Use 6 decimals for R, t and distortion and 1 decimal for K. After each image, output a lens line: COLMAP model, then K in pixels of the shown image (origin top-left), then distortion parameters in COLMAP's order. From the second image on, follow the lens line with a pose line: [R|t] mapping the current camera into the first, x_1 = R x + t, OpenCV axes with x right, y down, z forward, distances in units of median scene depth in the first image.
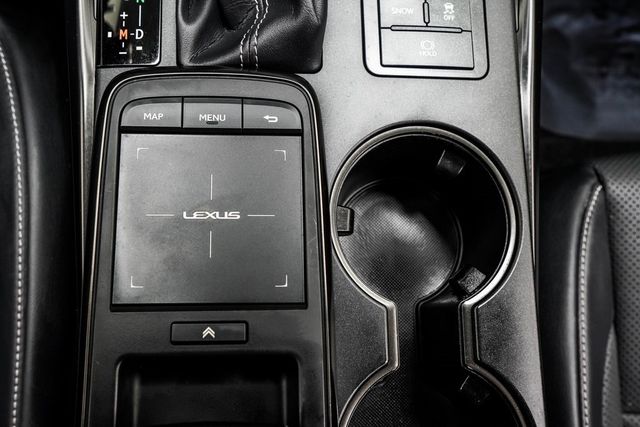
lens RADIAL K [[734.1, 0, 320.0], [0, 734.1, 213.5], [0, 0, 1]] dist [0.007209, 0.283531]
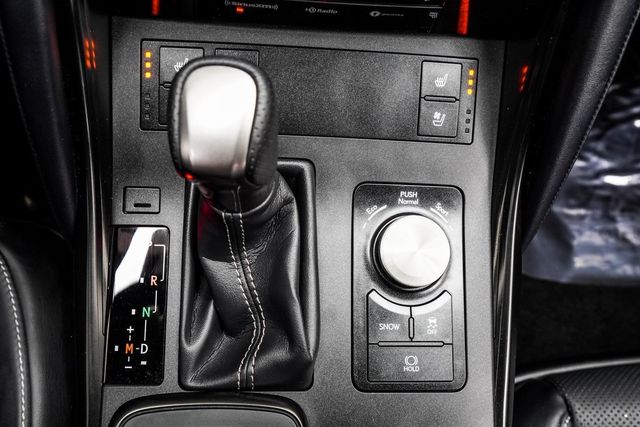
lens RADIAL K [[734.1, 0, 320.0], [0, 734.1, 213.5], [0, 0, 1]] dist [0.007209, 0.283531]
pose [[0.999229, 0.032522, 0.021994, -0.018807], [-0.034318, 0.995623, 0.086937, -0.535314], [-0.019070, -0.087625, 0.995971, -0.055109]]
